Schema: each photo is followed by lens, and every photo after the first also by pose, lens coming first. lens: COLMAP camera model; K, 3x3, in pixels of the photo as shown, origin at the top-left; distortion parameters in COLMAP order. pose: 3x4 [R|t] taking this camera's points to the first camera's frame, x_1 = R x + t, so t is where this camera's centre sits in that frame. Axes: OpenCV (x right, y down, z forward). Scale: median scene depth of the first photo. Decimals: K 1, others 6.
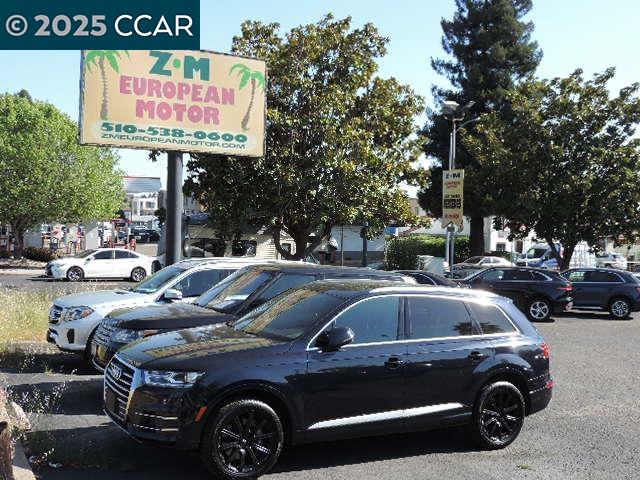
lens RADIAL K [[730.7, 0, 332.3], [0, 730.7, 237.9], [0, 0, 1]] dist [-0.035082, 0.000000]
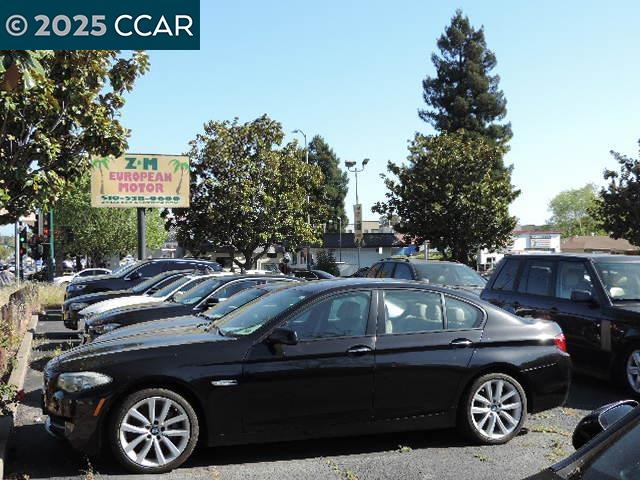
lens RADIAL K [[730.7, 0, 322.9], [0, 730.7, 246.6], [0, 0, 1]] dist [-0.035082, 0.000000]
pose [[0.987401, -0.043893, -0.152031, 0.532819], [0.039125, 0.998648, -0.034217, 0.066945], [0.153327, 0.027837, 0.987783, -0.804401]]
